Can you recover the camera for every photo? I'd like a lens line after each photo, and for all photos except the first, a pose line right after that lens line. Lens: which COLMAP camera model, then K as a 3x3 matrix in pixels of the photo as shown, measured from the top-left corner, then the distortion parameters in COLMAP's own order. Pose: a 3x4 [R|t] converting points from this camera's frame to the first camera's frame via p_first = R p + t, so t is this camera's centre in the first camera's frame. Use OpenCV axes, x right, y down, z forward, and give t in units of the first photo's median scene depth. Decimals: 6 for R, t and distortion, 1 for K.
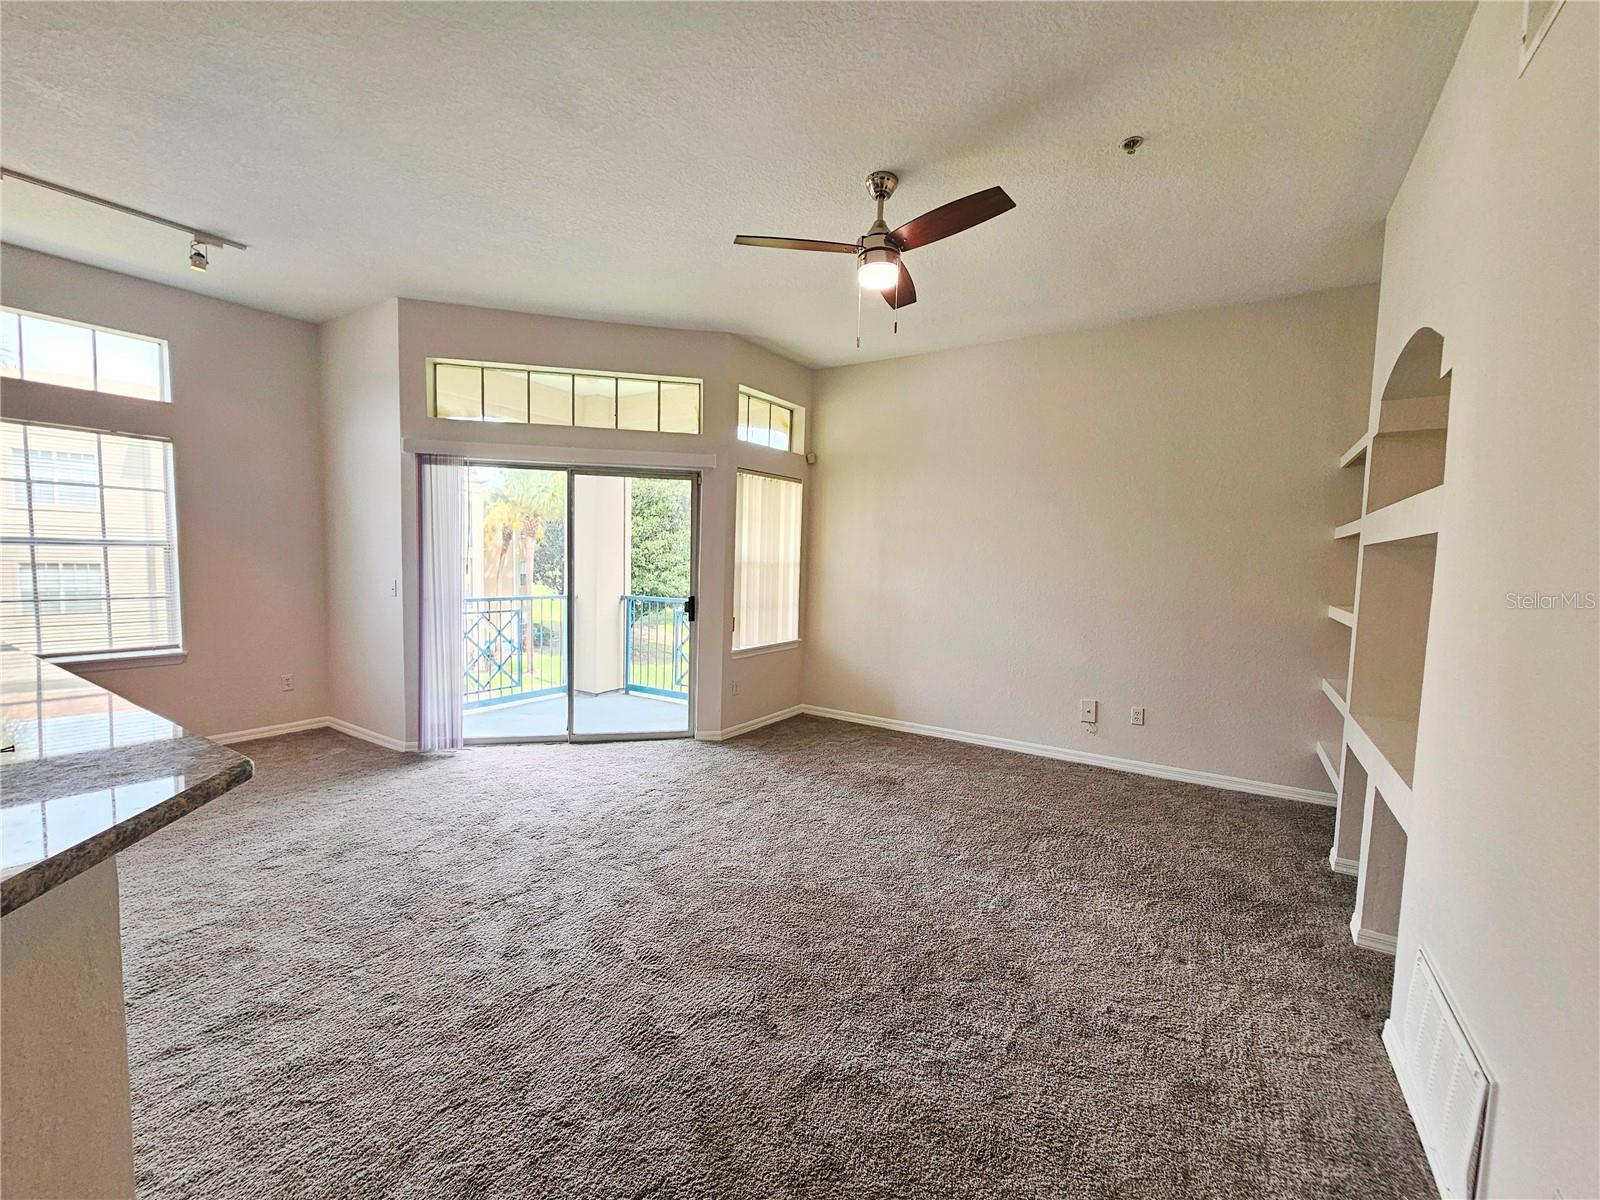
lens RADIAL K [[660.4, 0, 800.7], [0, 660.4, 606.6], [0, 0, 1]] dist [-0.002006, -0.000485]
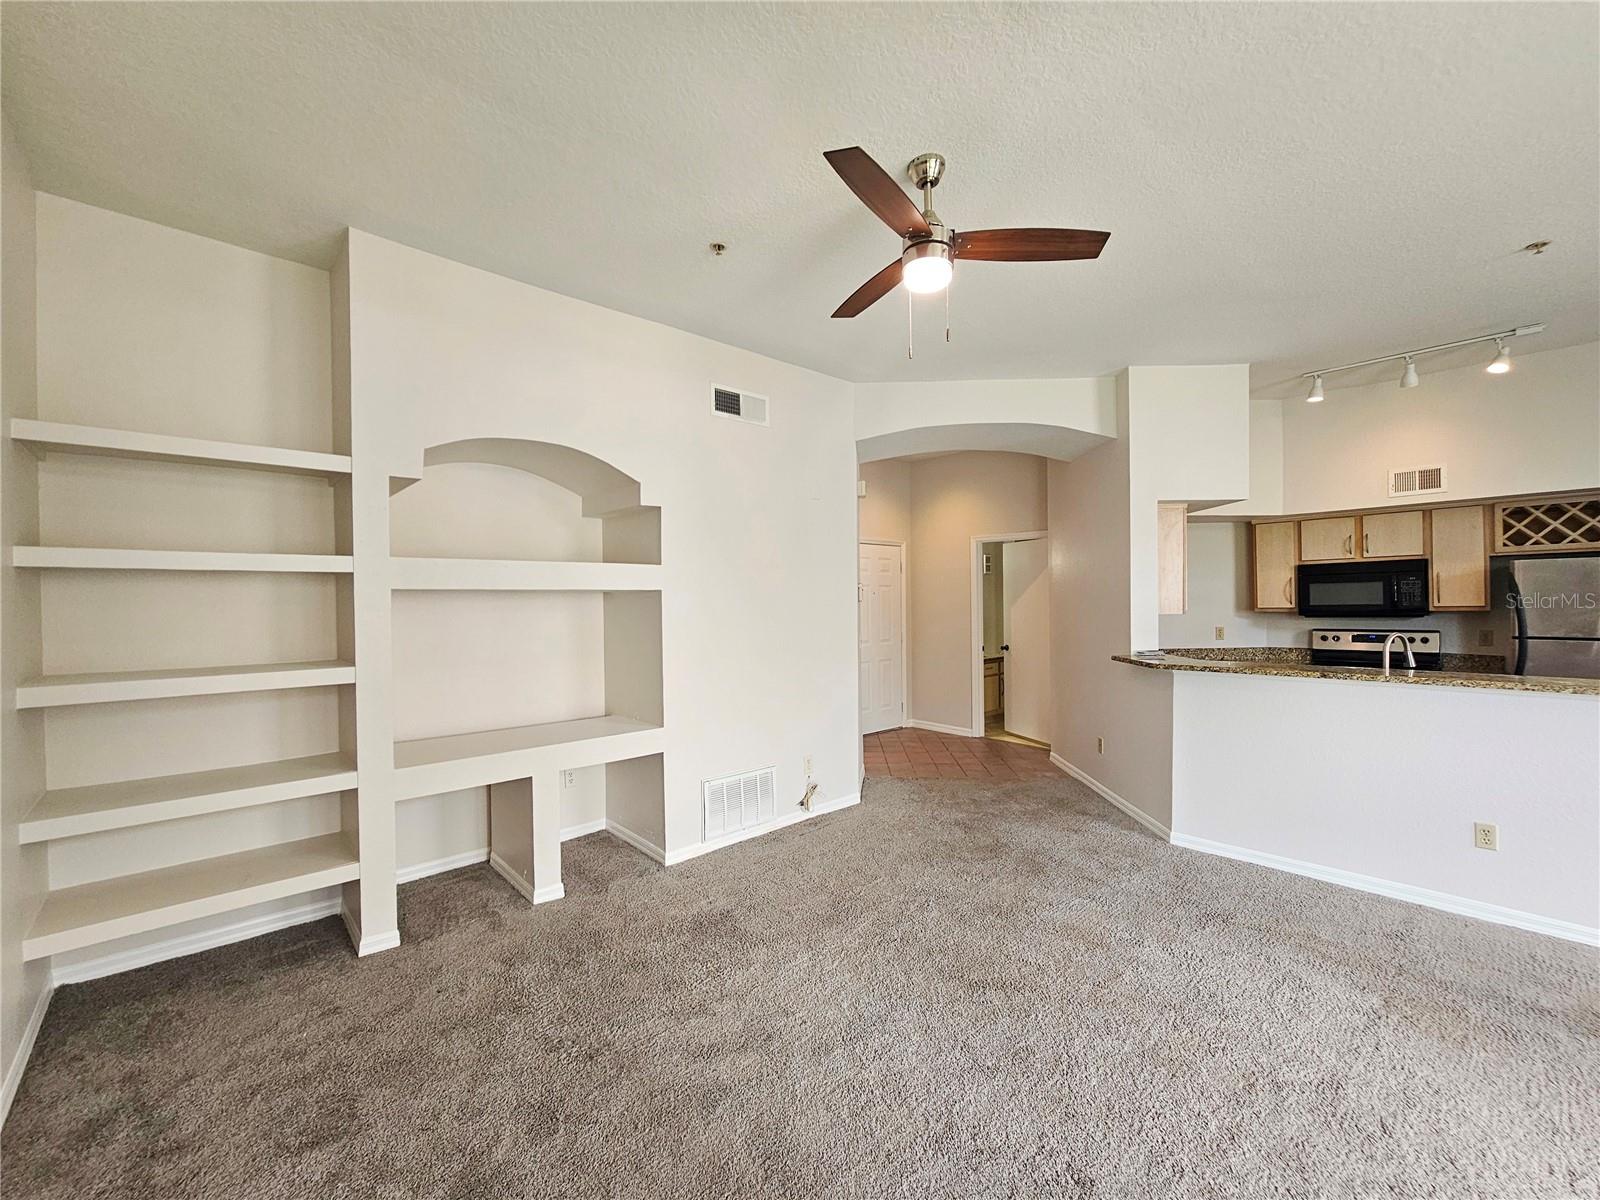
lens RADIAL K [[655.9, 0, 800.9], [0, 655.9, 606.9], [0, 0, 1]] dist [0.001264, 0.000310]
pose [[-0.966996, -0.016685, 0.254246, 0.031945], [0.005646, 0.996205, 0.086851, -0.096508], [-0.254730, 0.085420, -0.963232, 1.175962]]
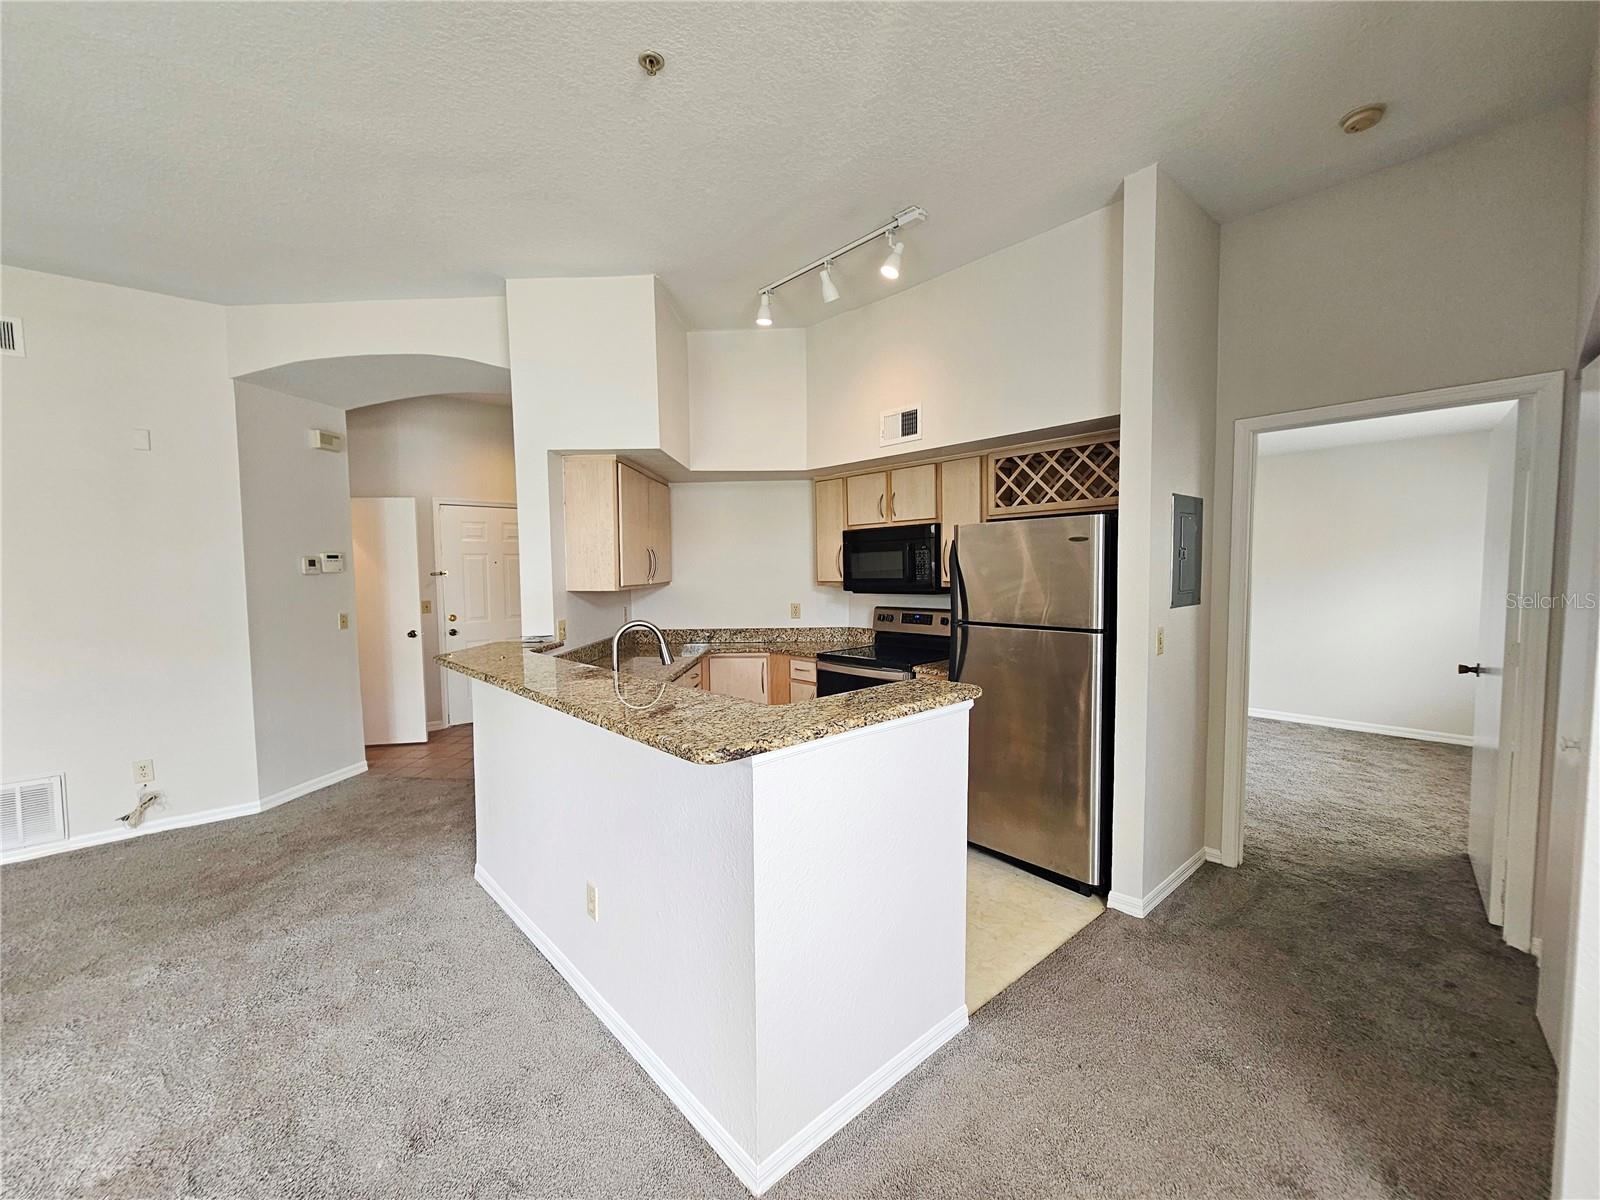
lens RADIAL K [[655.9, 0, 800.9], [0, 655.9, 606.9], [0, 0, 1]] dist [0.001264, 0.000310]
pose [[-0.961746, -0.031407, 0.272137, -0.747232], [0.007440, 0.990045, 0.140553, -0.089220], [-0.273842, 0.137201, -0.951938, 0.773454]]
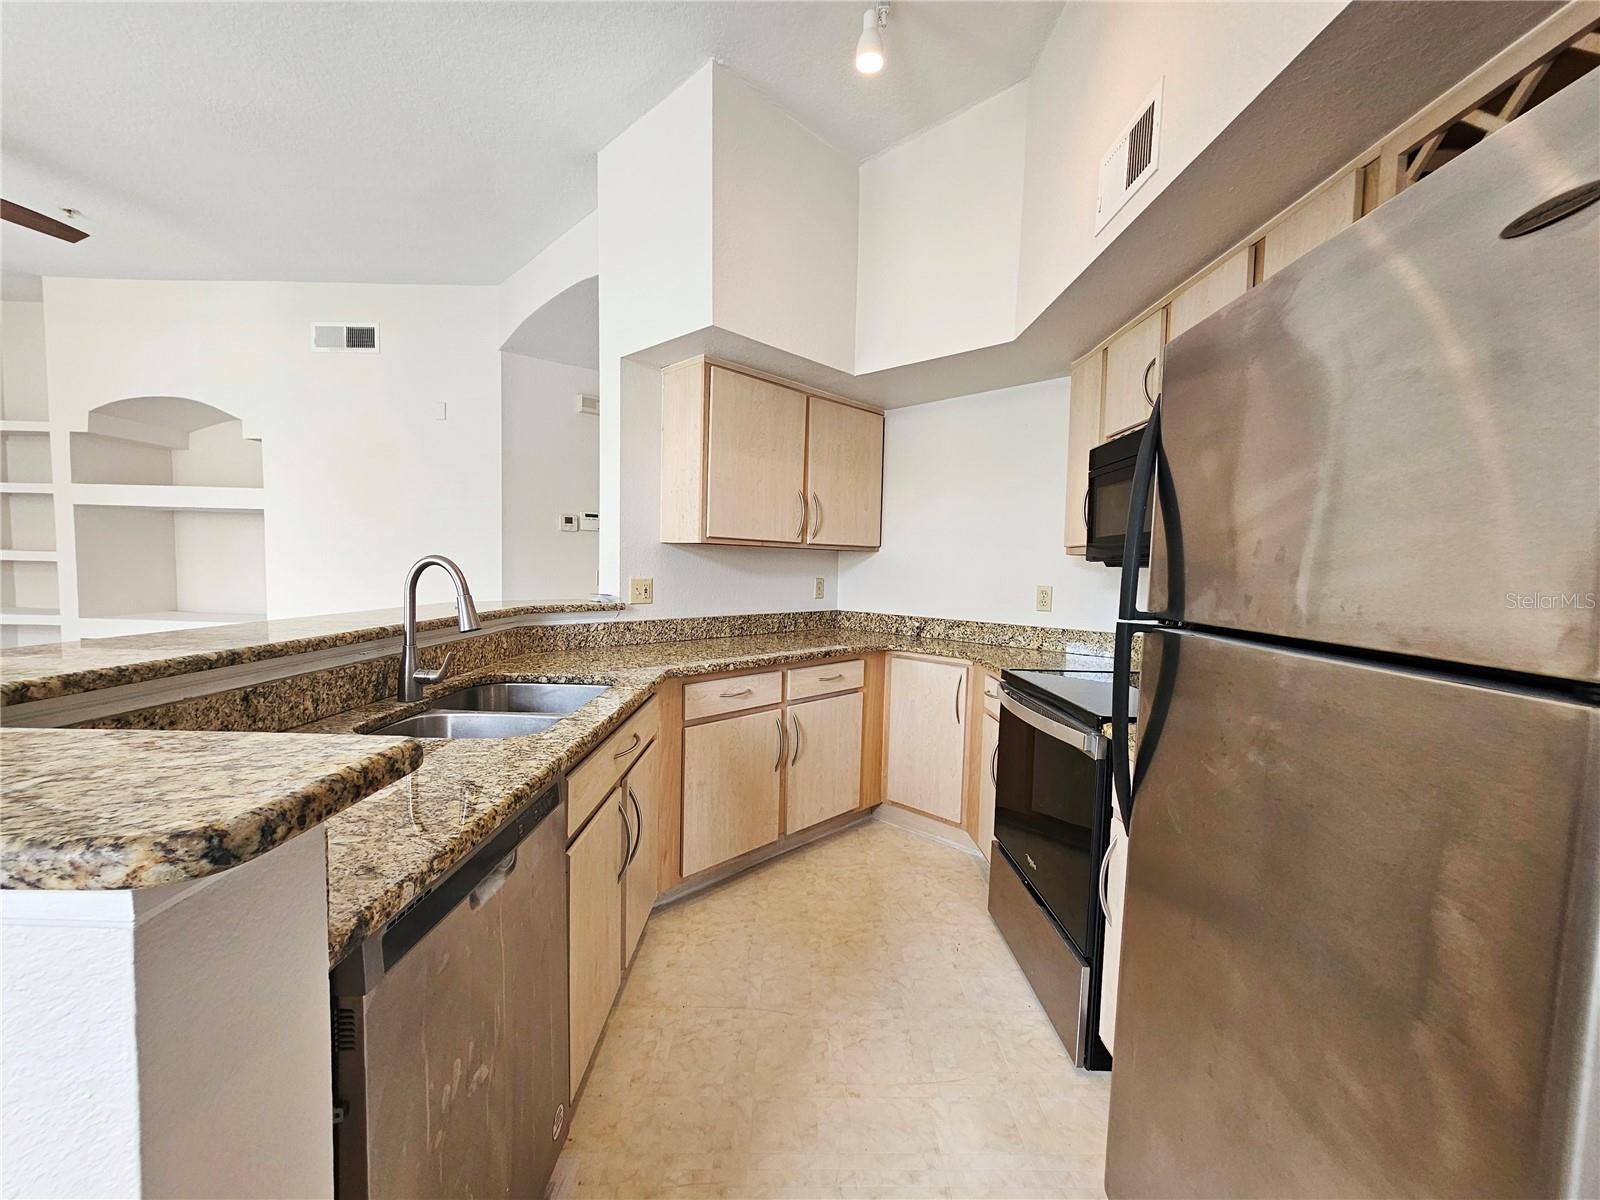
lens RADIAL K [[655.9, 0, 800.9], [0, 655.9, 606.9], [0, 0, 1]] dist [0.001264, 0.000310]
pose [[-0.539136, -0.095831, 0.836749, -0.862835], [0.022962, 0.991464, 0.128346, -0.009848], [-0.841905, 0.088410, -0.532334, 0.284217]]
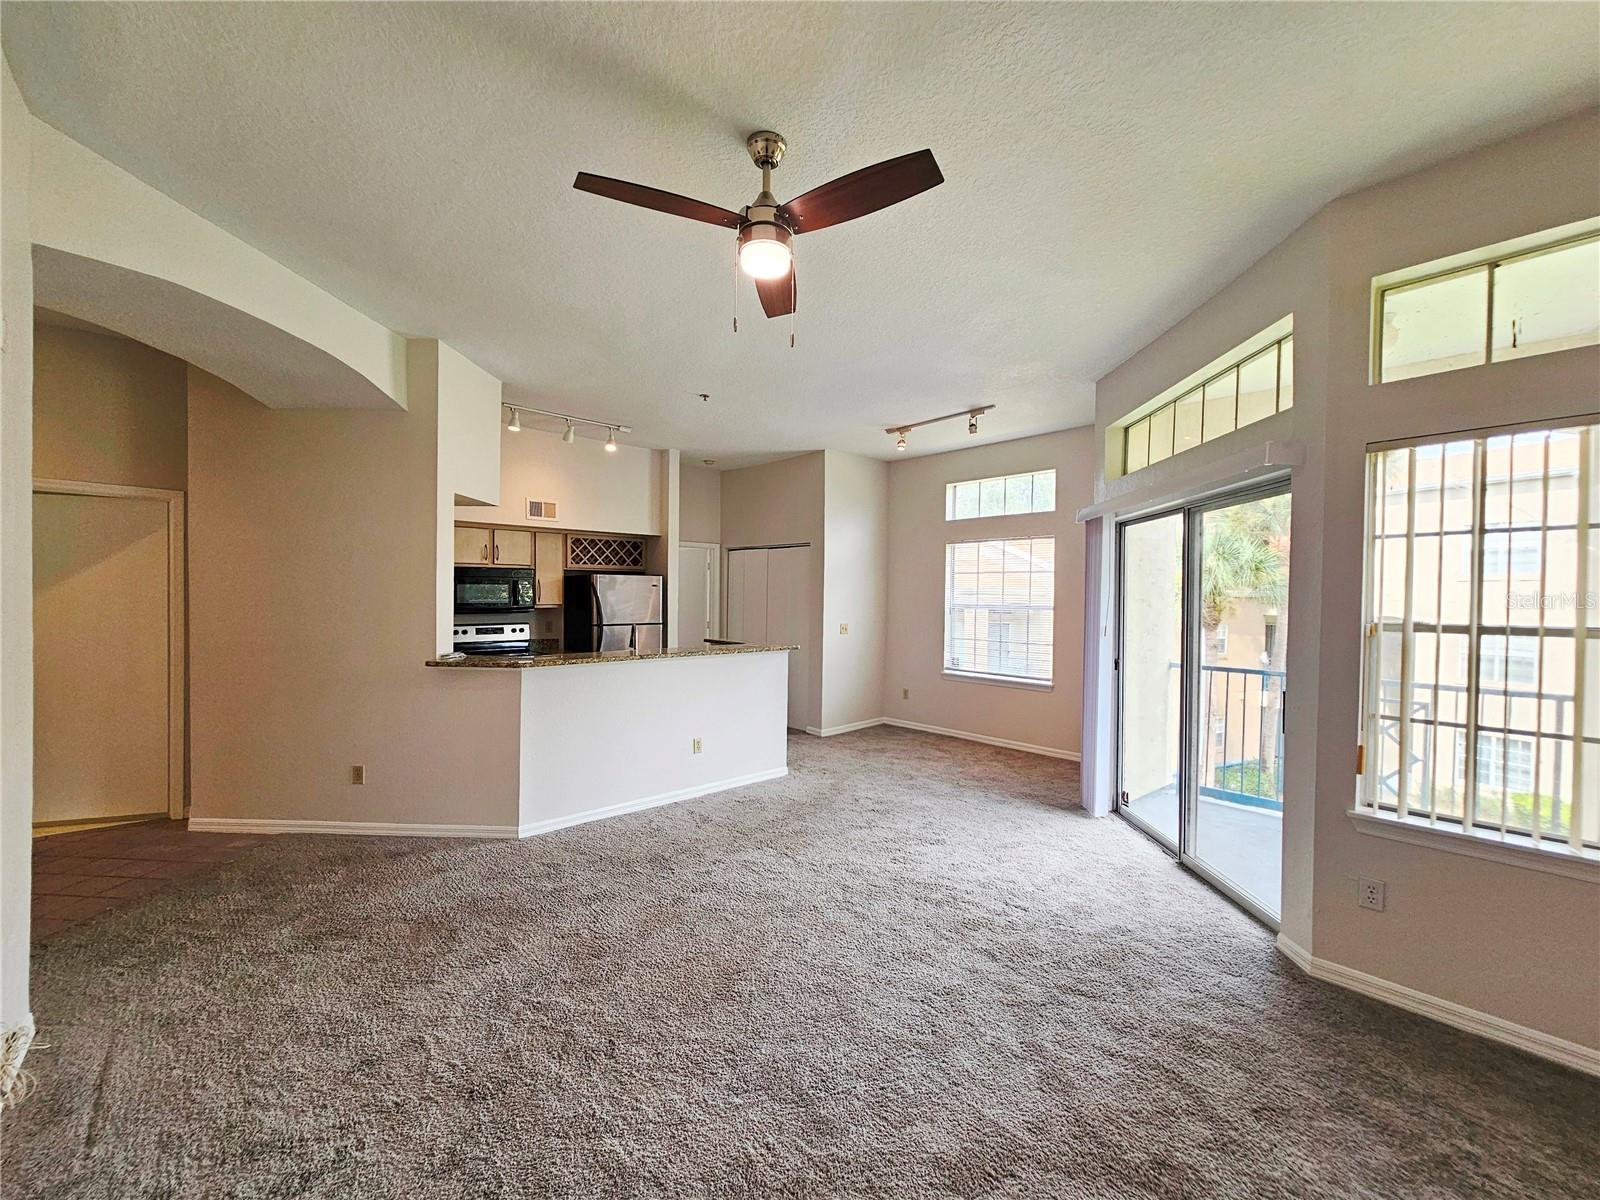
lens RADIAL K [[655.9, 0, 800.9], [0, 655.9, 606.9], [0, 0, 1]] dist [0.001264, 0.000310]
pose [[-0.252788, -0.012917, -0.967435, 0.541316], [-0.091466, 0.995752, 0.010605, -0.060883], [0.963189, 0.091168, -0.252896, 0.799780]]
